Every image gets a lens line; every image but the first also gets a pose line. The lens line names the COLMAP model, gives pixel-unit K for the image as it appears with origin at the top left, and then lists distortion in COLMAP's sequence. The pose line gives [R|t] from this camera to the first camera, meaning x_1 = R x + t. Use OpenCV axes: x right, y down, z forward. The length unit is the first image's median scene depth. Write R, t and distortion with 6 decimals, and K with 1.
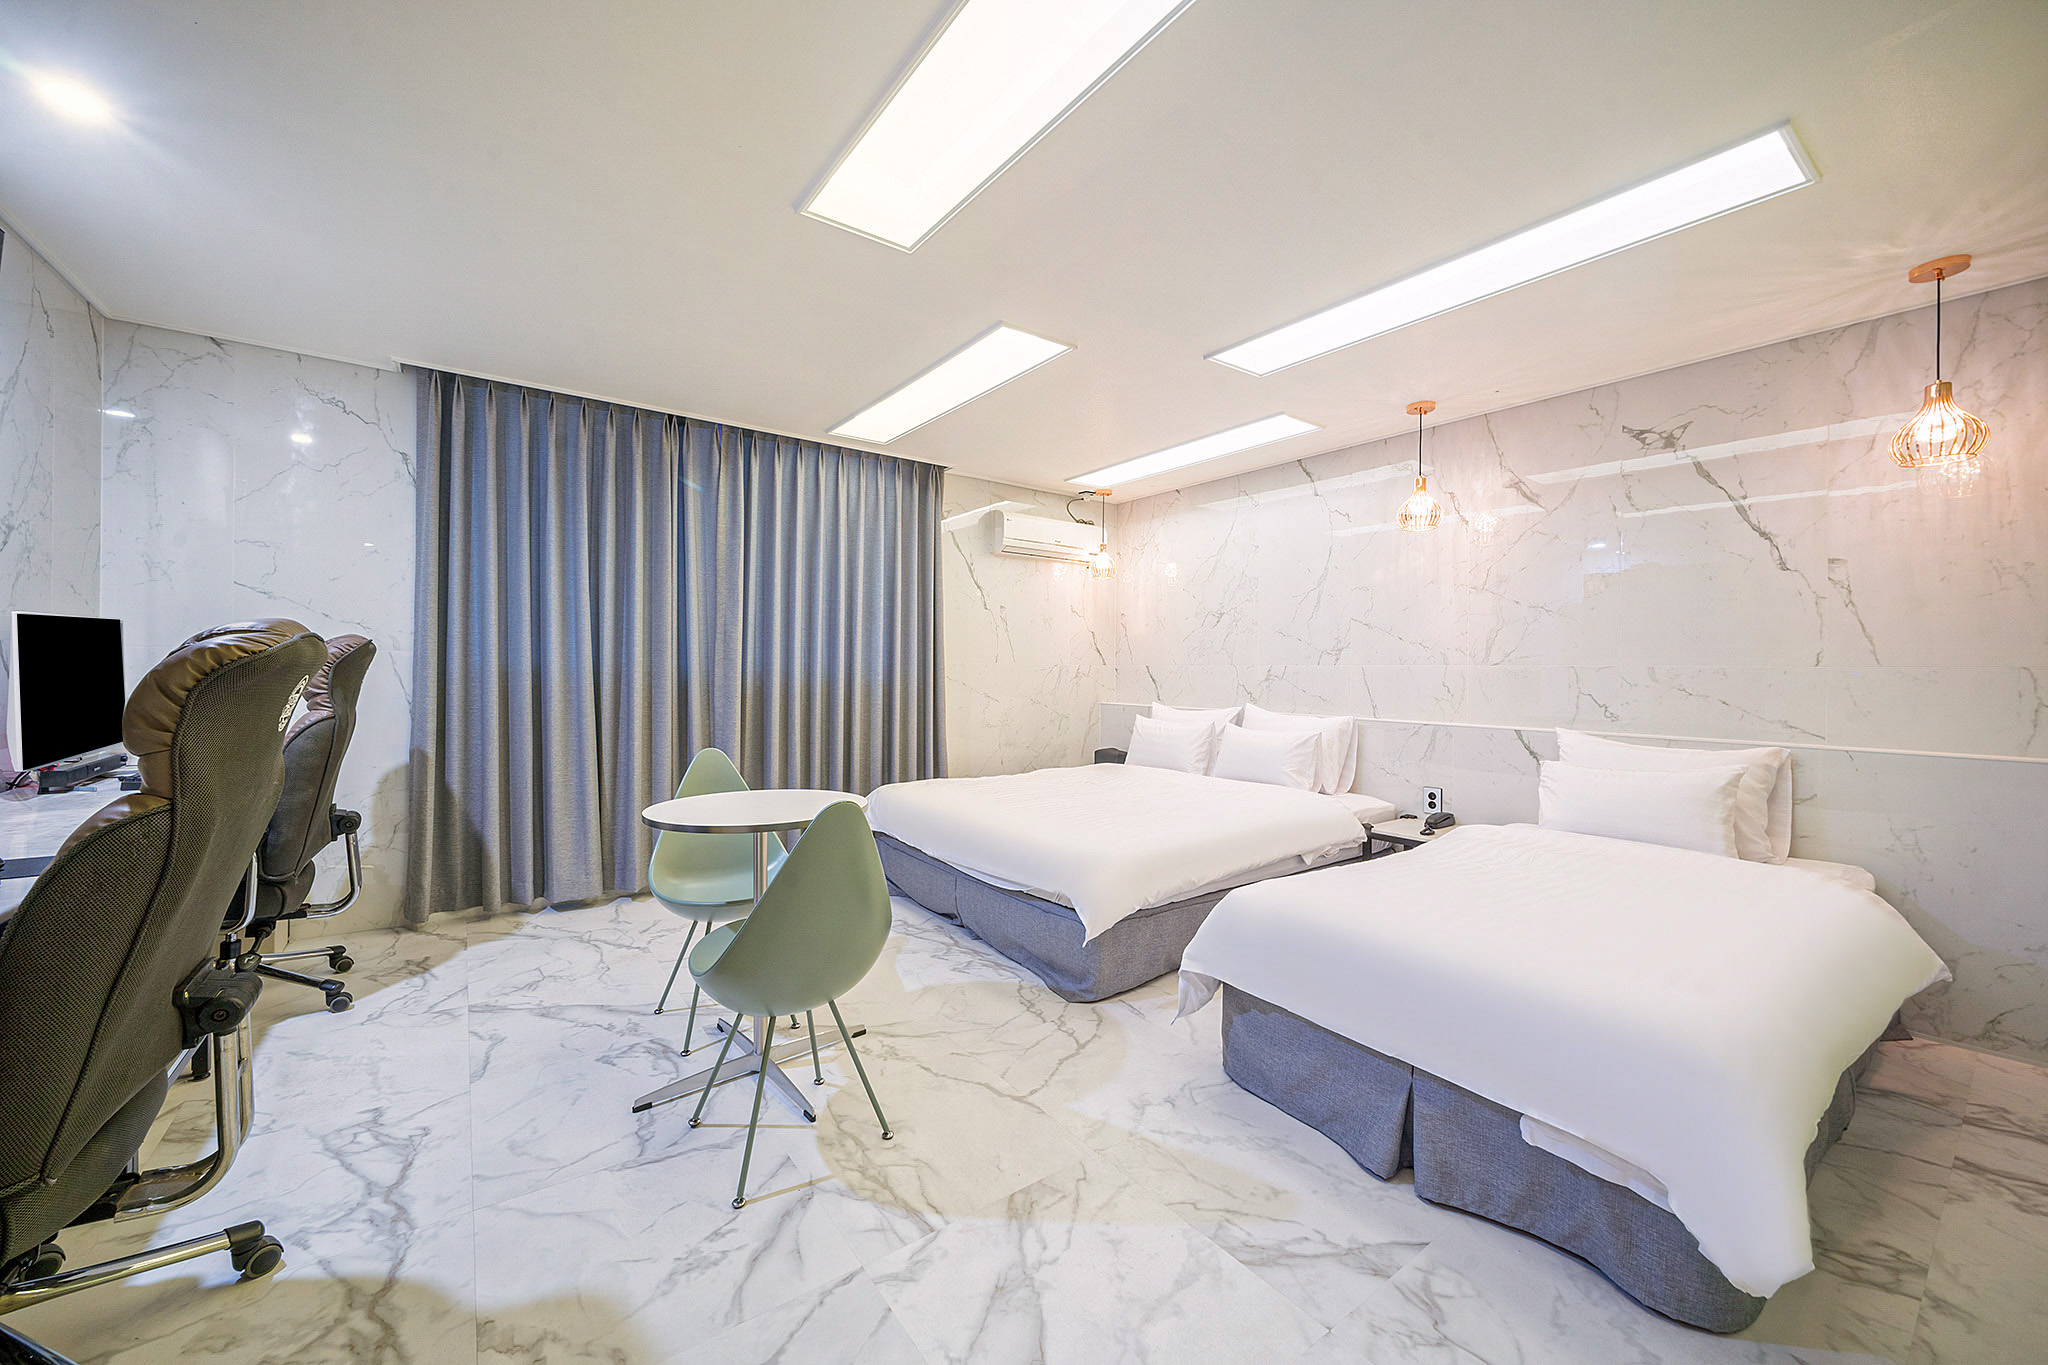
lens RADIAL K [[778.9, 0, 1014.4], [0, 778.9, 659.7], [0, 0, 1]] dist [-0.001343, -0.000061]
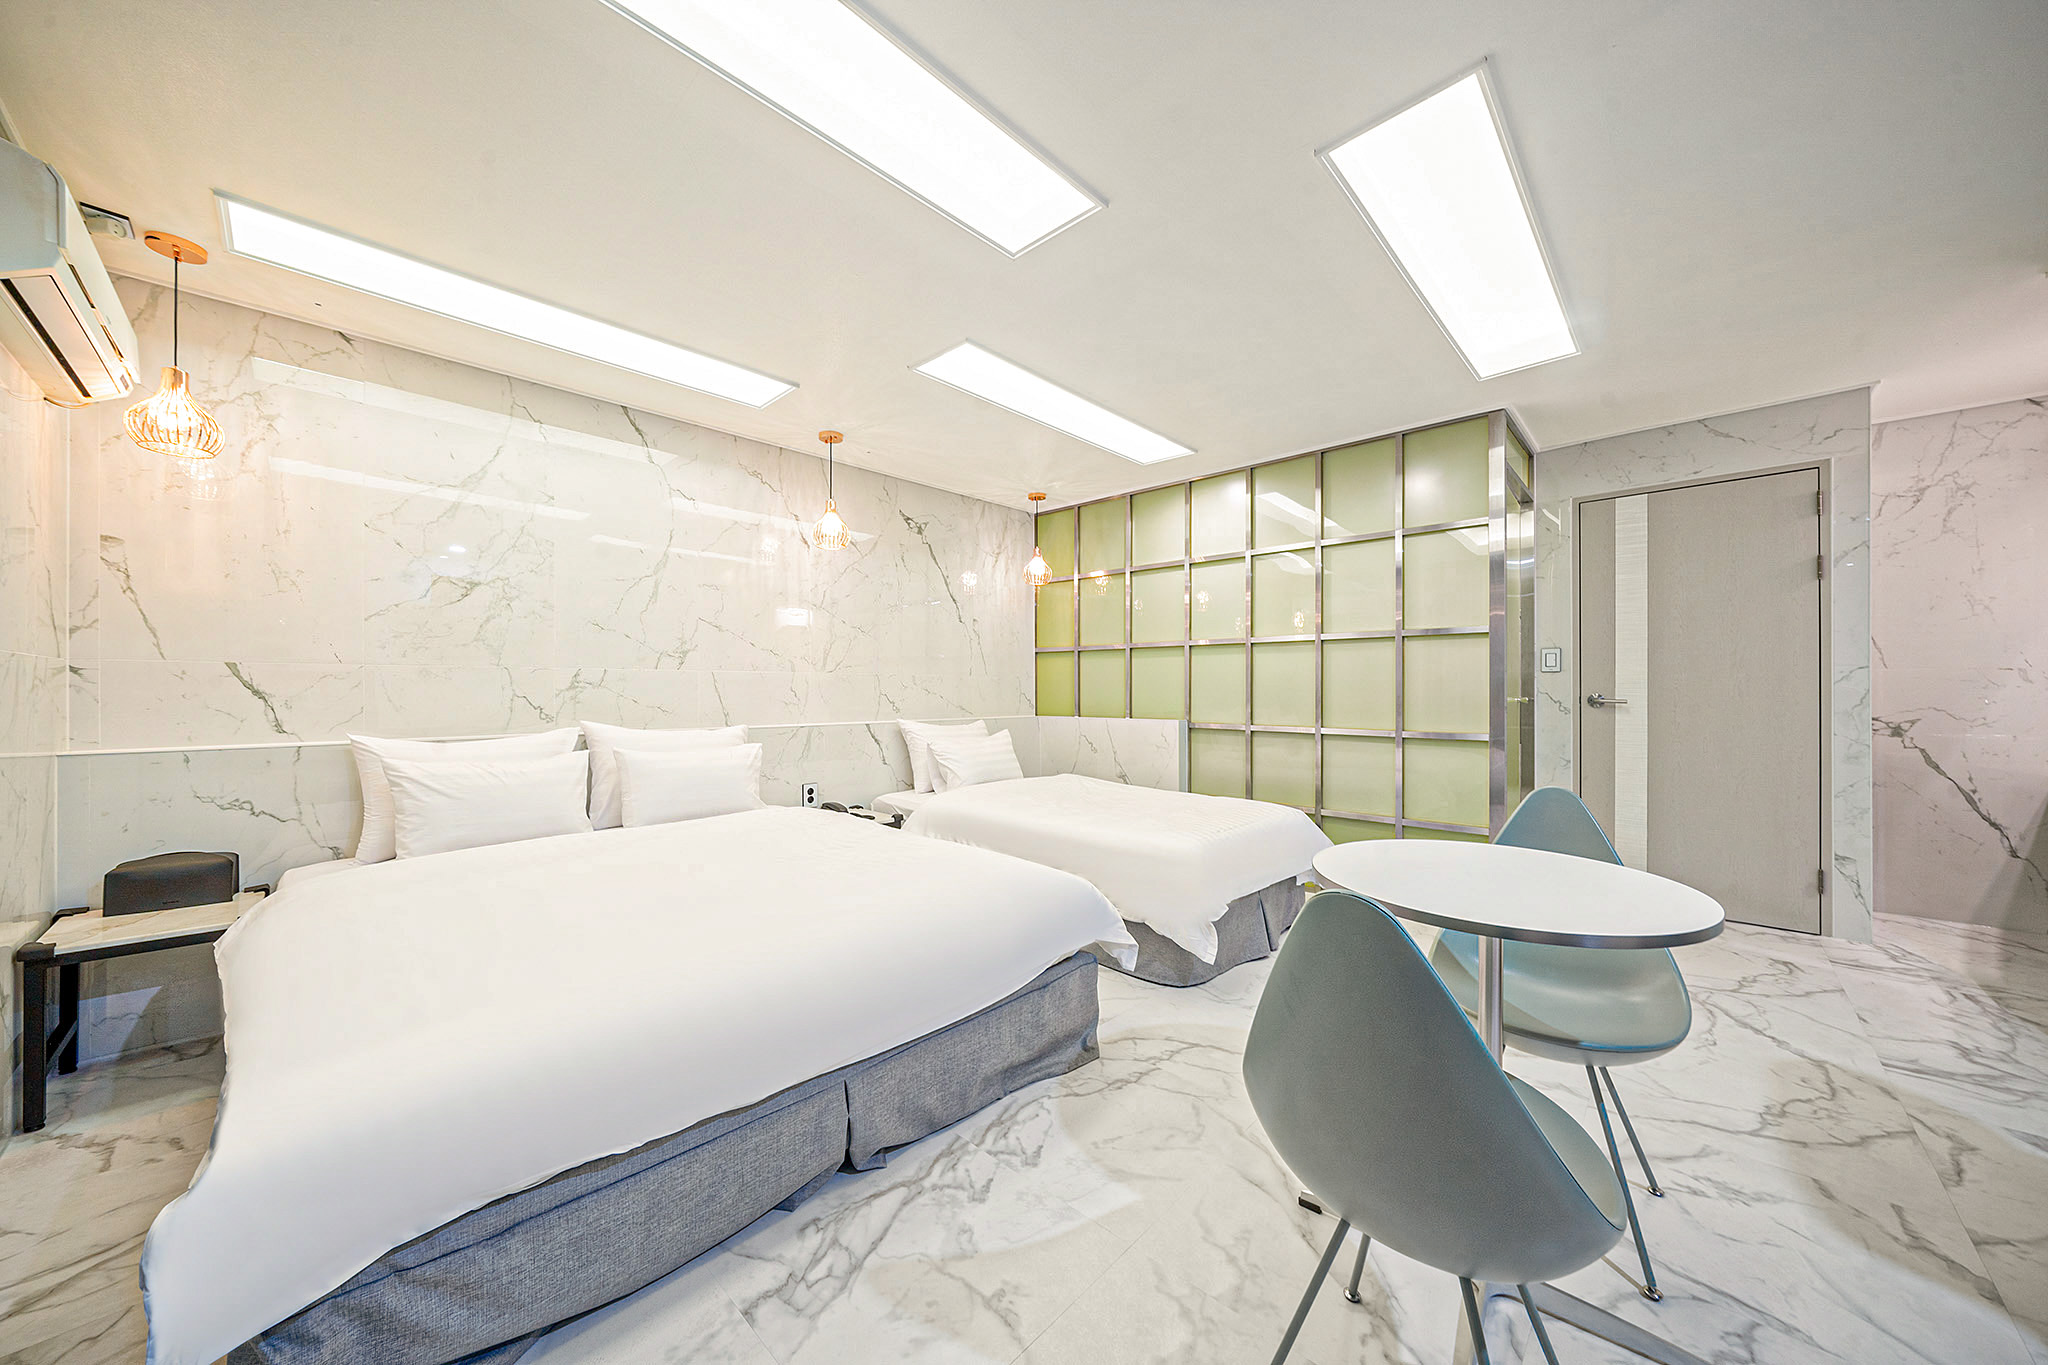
lens RADIAL K [[703.2, 0, 1023.1], [0, 703.2, 685.5], [0, 0, 1]] dist [-0.006244, -0.000004]
pose [[-0.185052, -0.005414, 0.982714, -0.501120], [-0.015460, 0.999877, 0.002597, 0.019647], [-0.982607, -0.014712, -0.185113, 0.912042]]
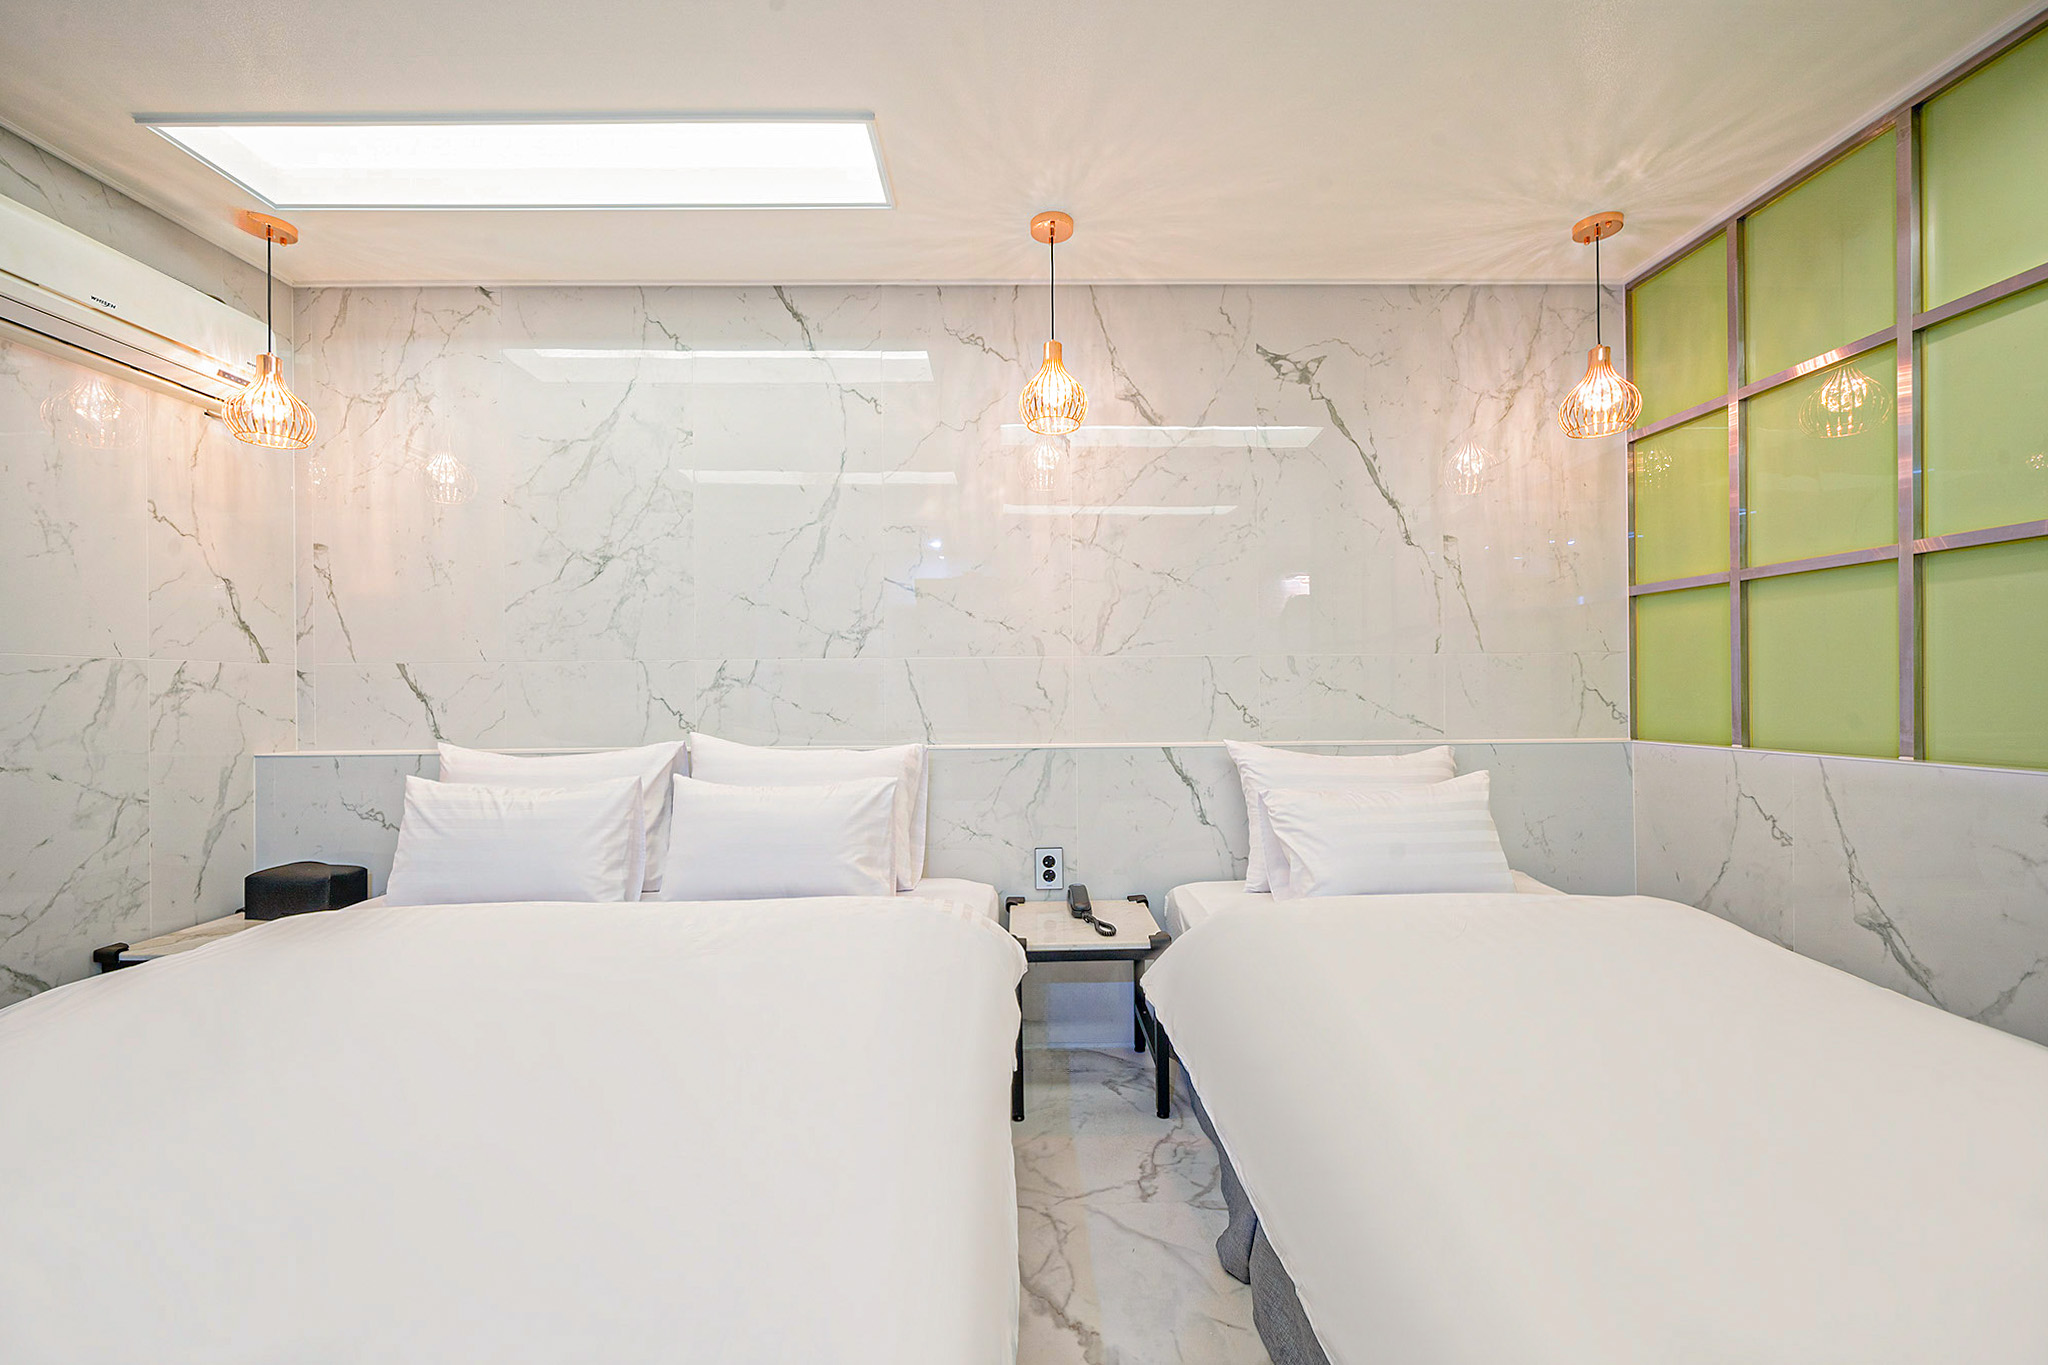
lens RADIAL K [[814.2, 0, 1034.9], [0, 814.2, 689.5], [0, 0, 1]] dist [-0.003051, -0.000342]
pose [[0.568599, -0.014326, 0.822490, -0.011200], [0.005205, 0.999891, 0.013817, 0.027066], [-0.822599, -0.003575, 0.568611, 0.649360]]
